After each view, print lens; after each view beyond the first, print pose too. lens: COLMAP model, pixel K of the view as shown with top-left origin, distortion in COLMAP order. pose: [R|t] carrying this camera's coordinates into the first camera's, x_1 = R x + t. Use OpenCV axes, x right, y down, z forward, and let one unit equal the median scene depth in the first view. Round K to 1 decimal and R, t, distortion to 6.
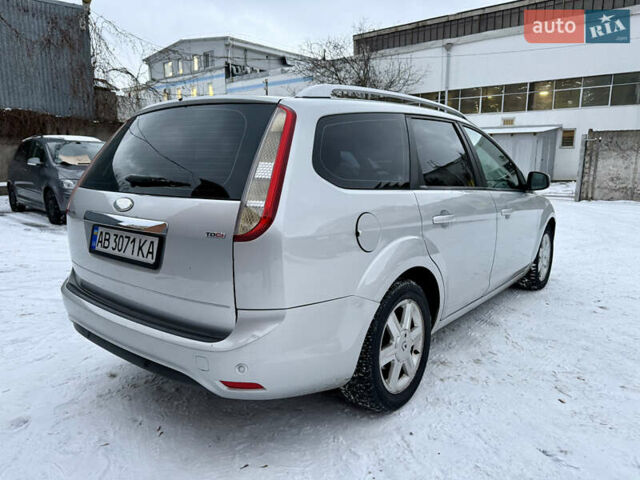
lens RADIAL K [[477.1, 0, 321.7], [0, 477.1, 245.5], [0, 0, 1]] dist [0.000637, -0.005321]
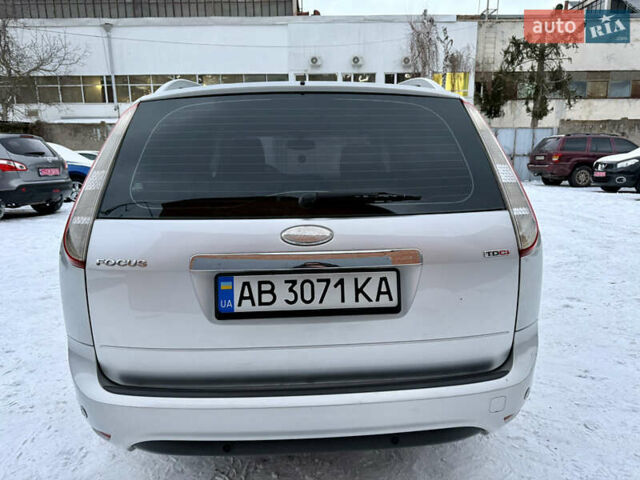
lens RADIAL K [[477.1, 0, 319.5], [0, 477.1, 243.7], [0, 0, 1]] dist [0.000637, -0.005321]
pose [[0.728914, -0.148082, 0.668398, -0.820639], [0.134773, 0.988259, 0.071972, -0.114749], [-0.671208, 0.037620, 0.740314, 0.452543]]
